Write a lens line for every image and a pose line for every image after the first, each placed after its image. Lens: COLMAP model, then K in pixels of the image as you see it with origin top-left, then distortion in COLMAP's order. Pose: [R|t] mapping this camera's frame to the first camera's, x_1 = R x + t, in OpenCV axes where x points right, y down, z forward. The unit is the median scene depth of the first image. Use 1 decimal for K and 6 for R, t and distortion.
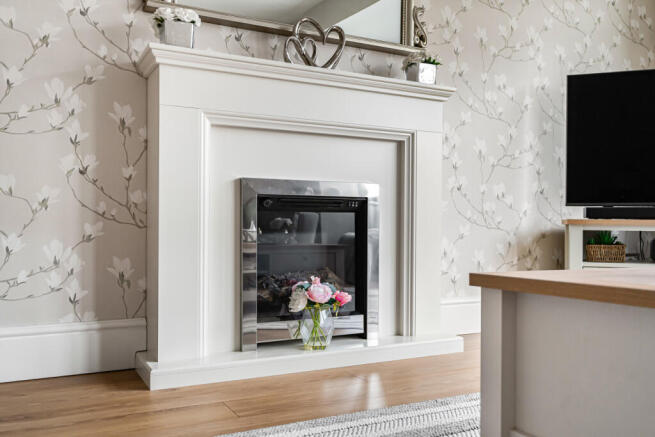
lens RADIAL K [[575.3, 0, 326.6], [0, 575.3, 219.4], [0, 0, 1]] dist [0.007355, 0.000665]
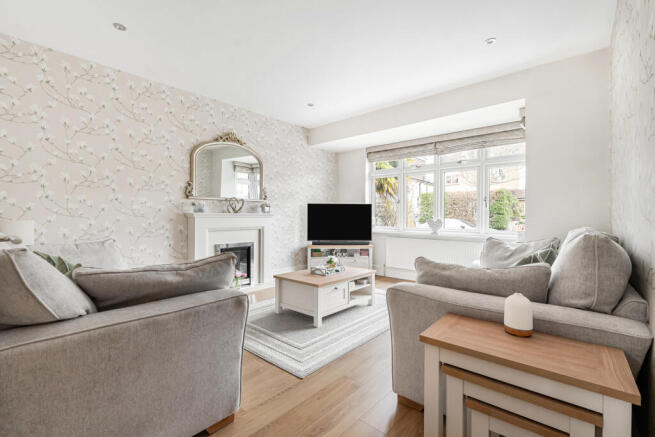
lens RADIAL K [[293.7, 0, 329.3], [0, 293.7, 217.4], [0, 0, 1]] dist [-0.003885, 0.000505]
pose [[0.929640, -0.001066, 0.368469, -0.145688], [-0.003950, 0.999910, 0.012857, -0.237887], [-0.368449, -0.013408, 0.929551, -0.881111]]
